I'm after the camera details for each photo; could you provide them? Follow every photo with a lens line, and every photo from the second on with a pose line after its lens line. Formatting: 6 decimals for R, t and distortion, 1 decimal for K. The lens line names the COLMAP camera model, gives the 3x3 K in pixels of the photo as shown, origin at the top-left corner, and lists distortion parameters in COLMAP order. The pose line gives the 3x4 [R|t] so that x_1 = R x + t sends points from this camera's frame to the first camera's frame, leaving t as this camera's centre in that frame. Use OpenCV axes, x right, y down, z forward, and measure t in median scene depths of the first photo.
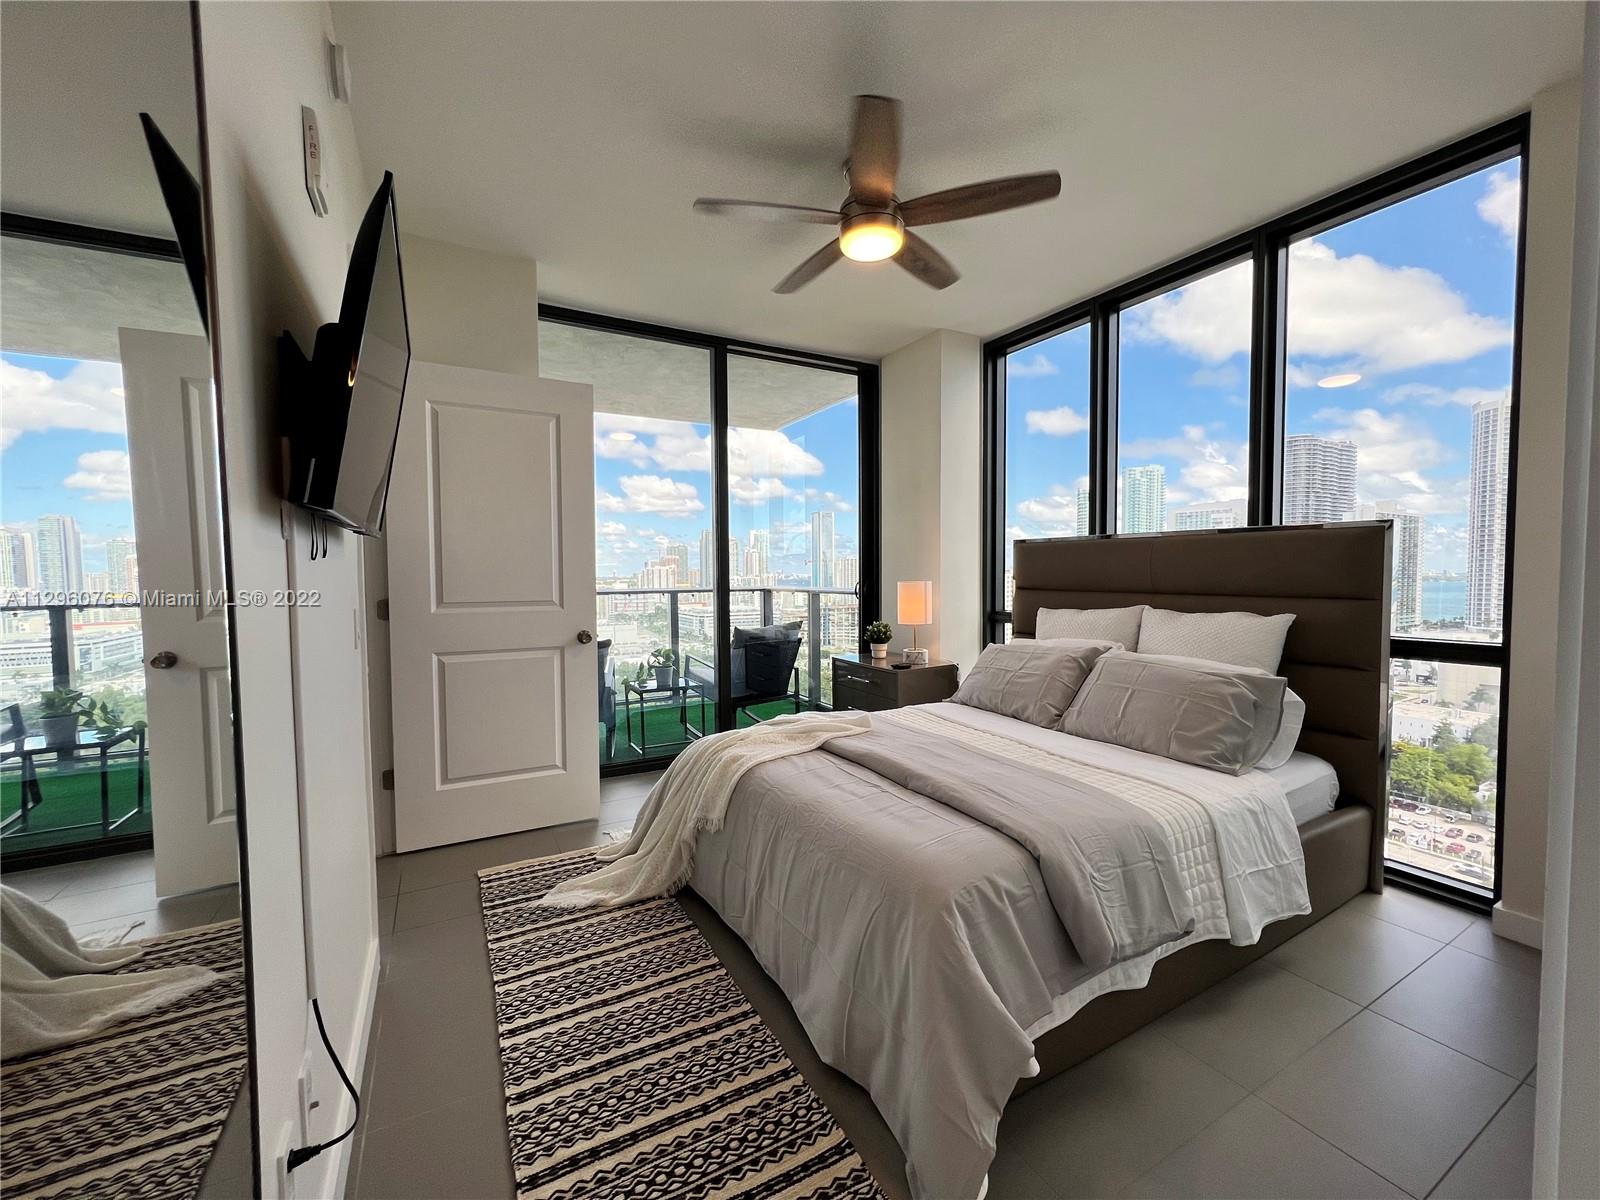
lens RADIAL K [[646.6, 0, 800.0], [0, 646.6, 600.0], [0, 0, 1]] dist [0.000222, -0.000479]
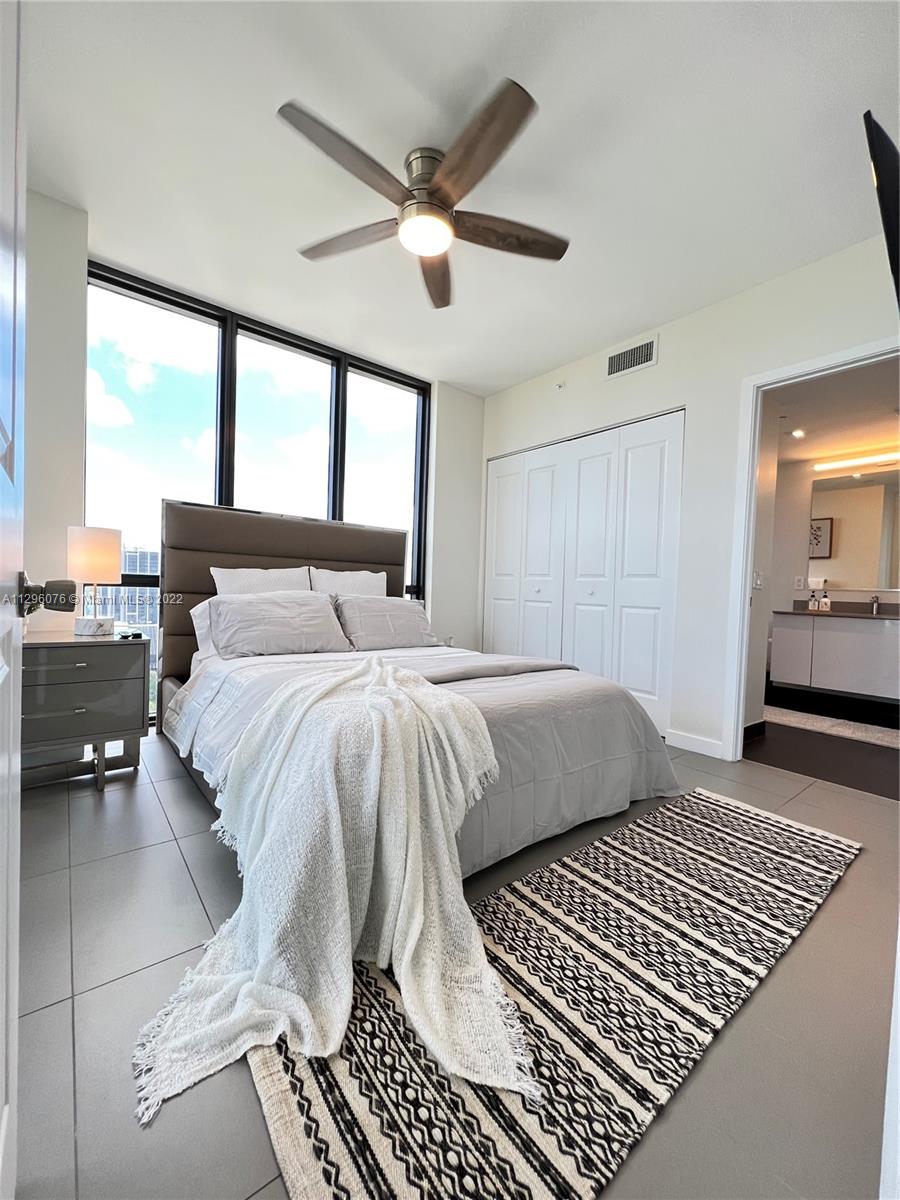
lens RADIAL K [[482.4, 0, 450.0], [0, 482.4, 600.0], [0, 0, 1]] dist [-0.001839, 0.000041]
pose [[-0.173583, -0.024386, 0.984517, -0.774693], [0.008227, 0.999623, 0.026211, 0.075131], [-0.984785, 0.012649, -0.173317, 1.138802]]
